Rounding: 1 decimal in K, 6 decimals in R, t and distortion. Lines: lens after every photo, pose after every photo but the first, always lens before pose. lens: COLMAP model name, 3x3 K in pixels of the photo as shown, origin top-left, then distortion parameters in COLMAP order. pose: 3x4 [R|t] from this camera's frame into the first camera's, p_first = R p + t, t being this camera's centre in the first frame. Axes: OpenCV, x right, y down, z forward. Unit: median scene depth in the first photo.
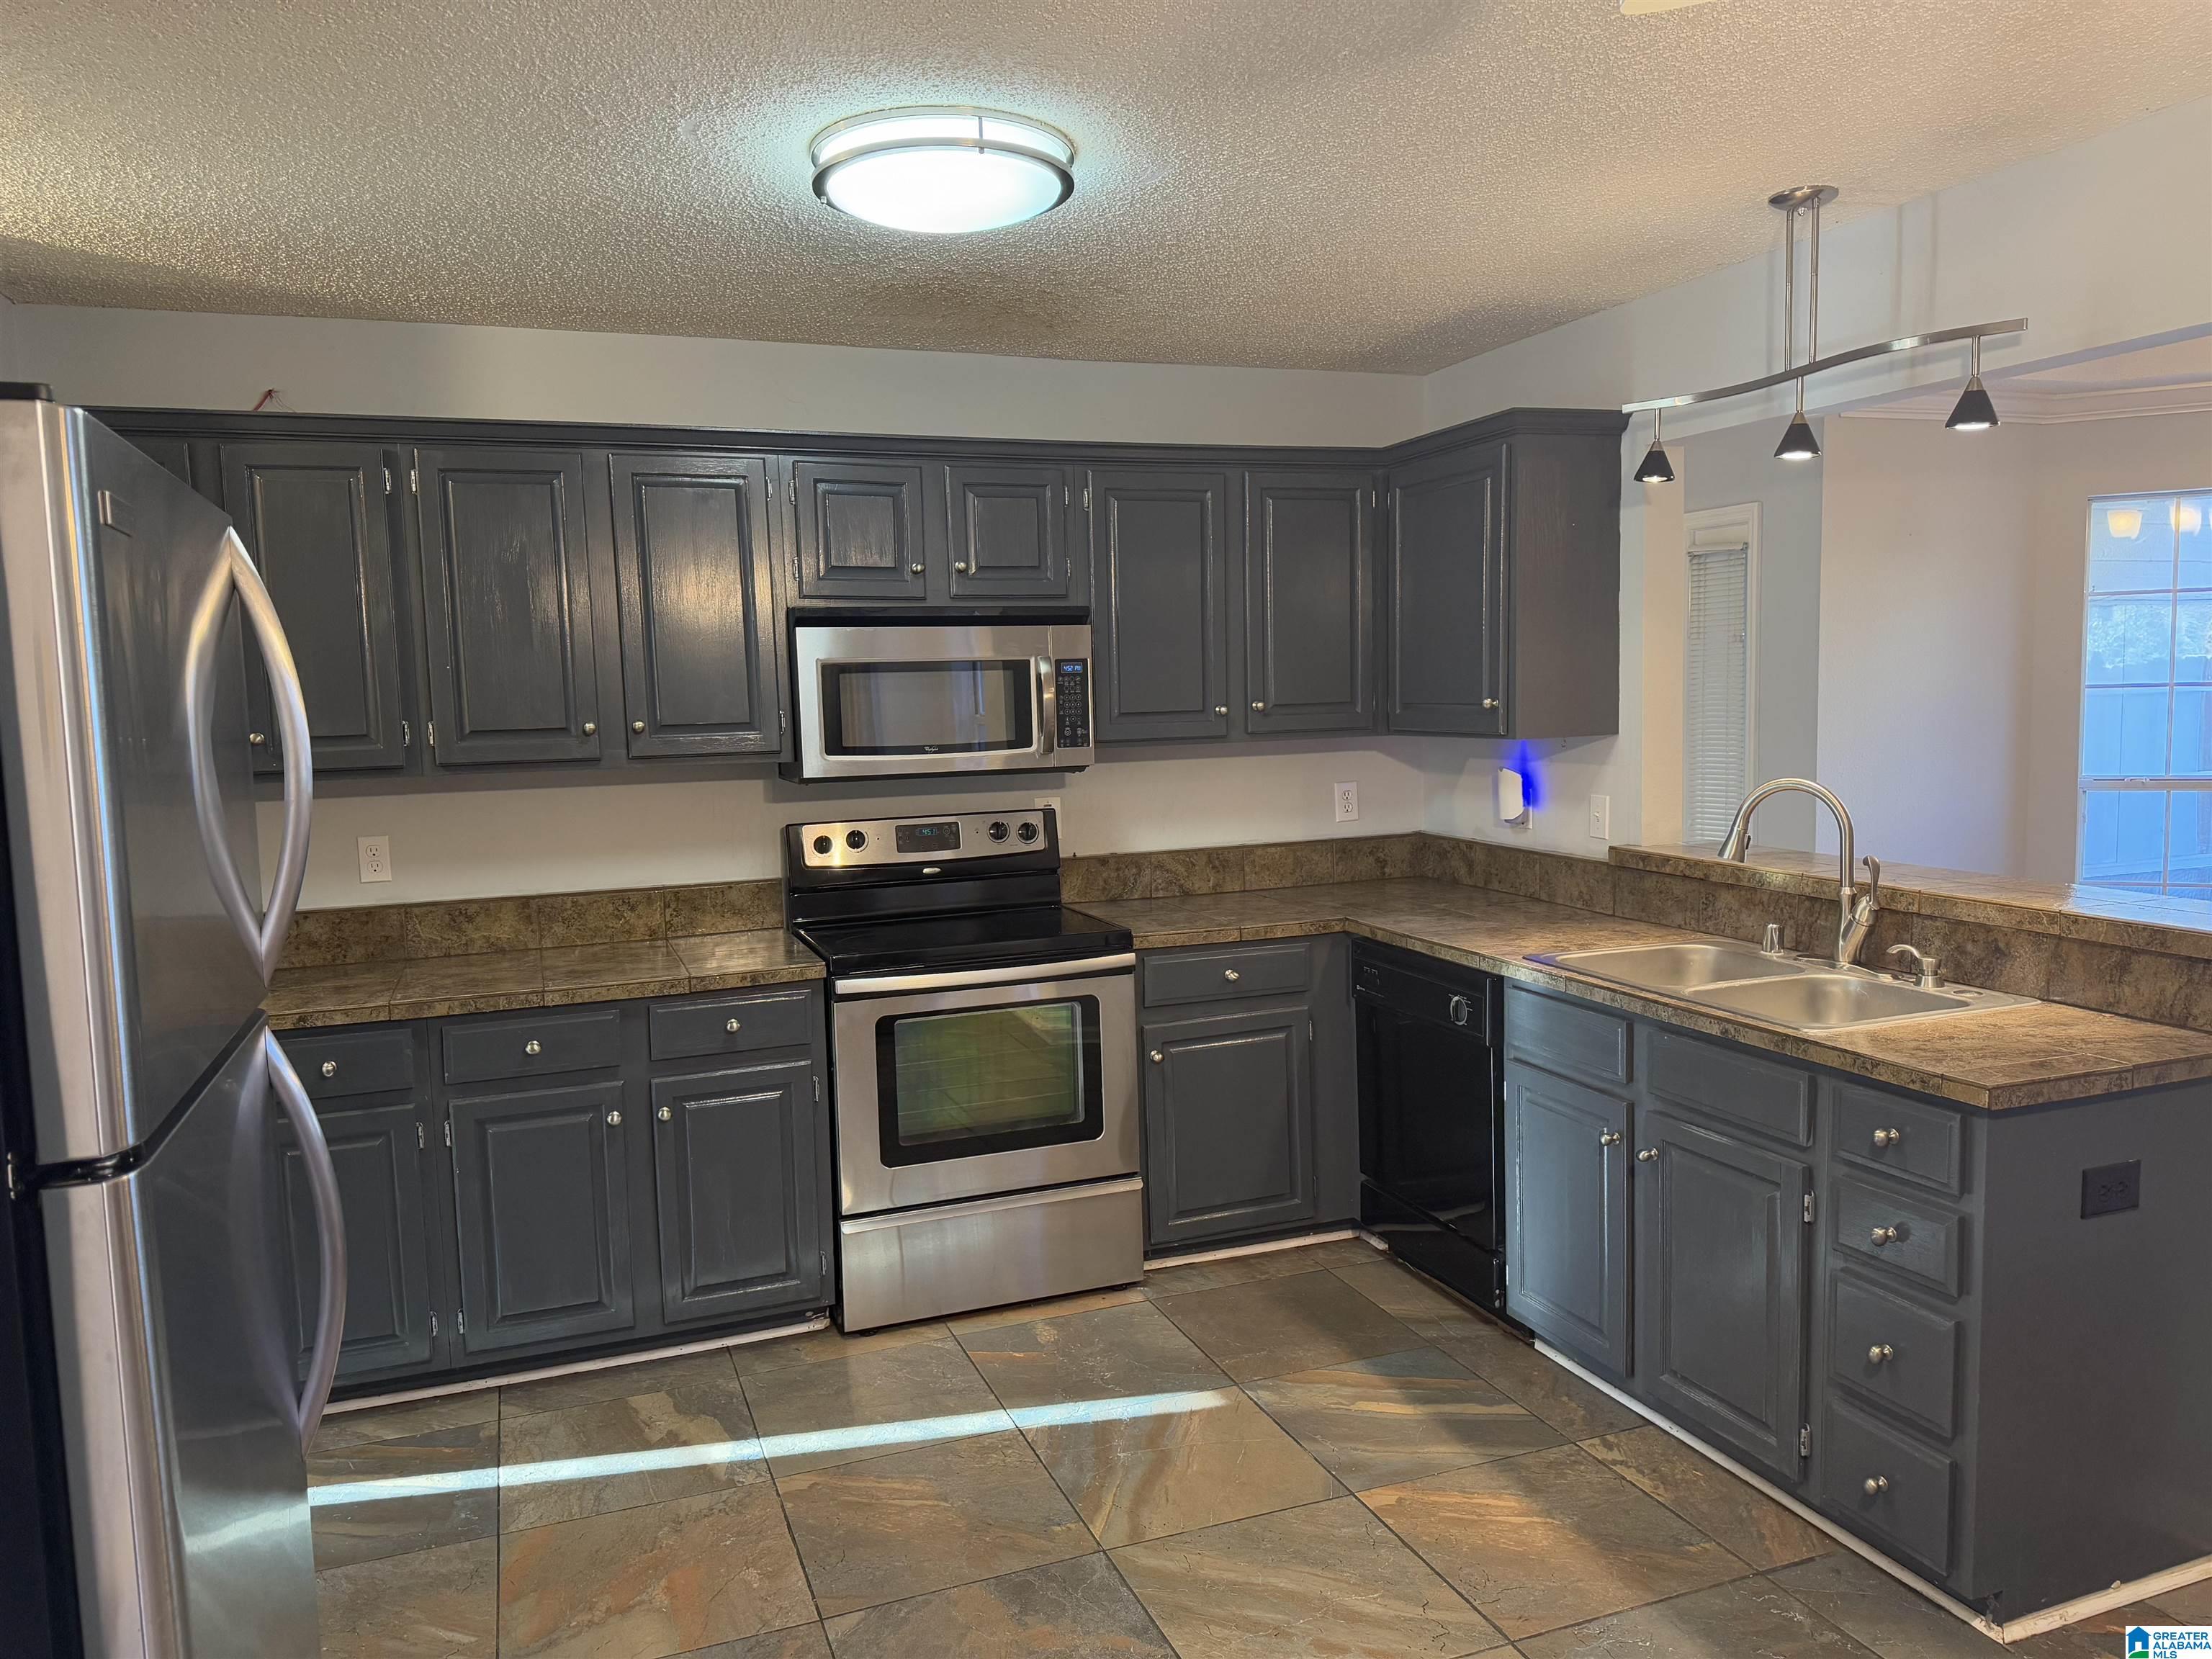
lens RADIAL K [[1556.7, 0, 1101.8], [0, 1556.7, 838.8], [0, 0, 1]] dist [0.060889, -0.087598]
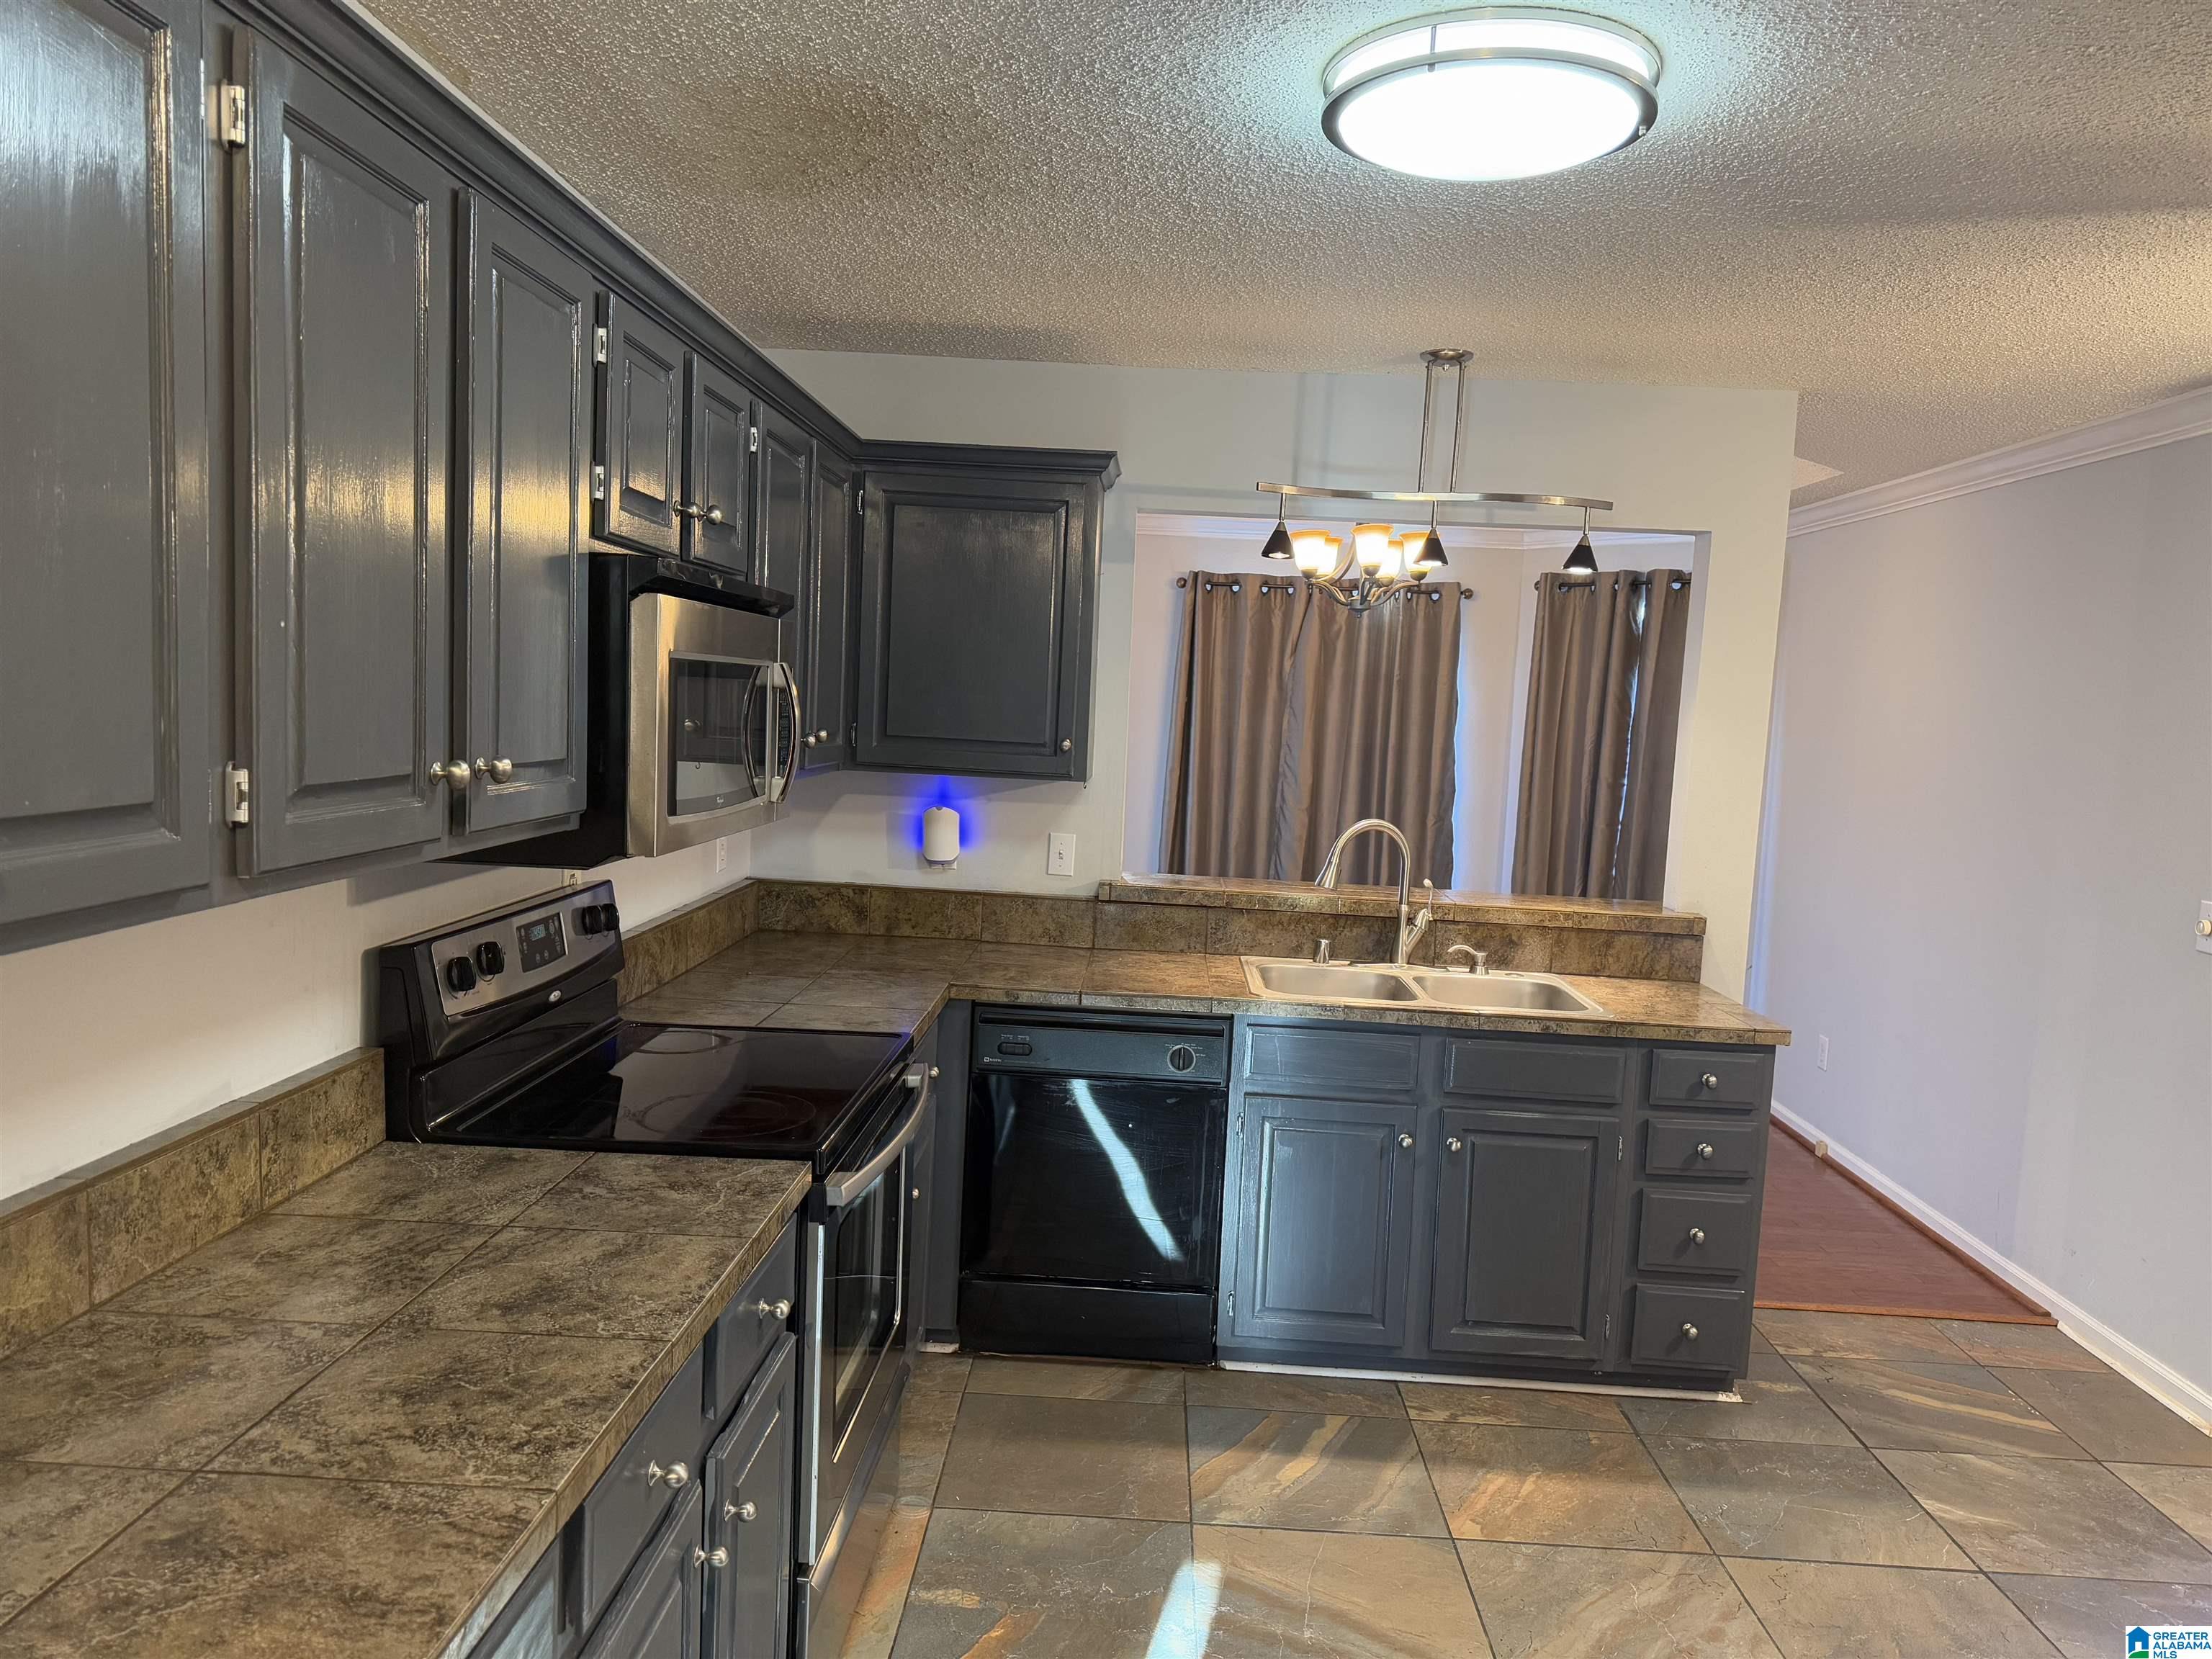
lens RADIAL K [[1556.7, 0, 1104.5], [0, 1556.7, 825.6], [0, 0, 1]] dist [0.060889, -0.087598]
pose [[0.384144, -0.032756, 0.922692, -0.662344], [0.034651, 0.999178, 0.021045, -0.057813], [-0.922623, 0.023888, 0.384963, 0.627139]]
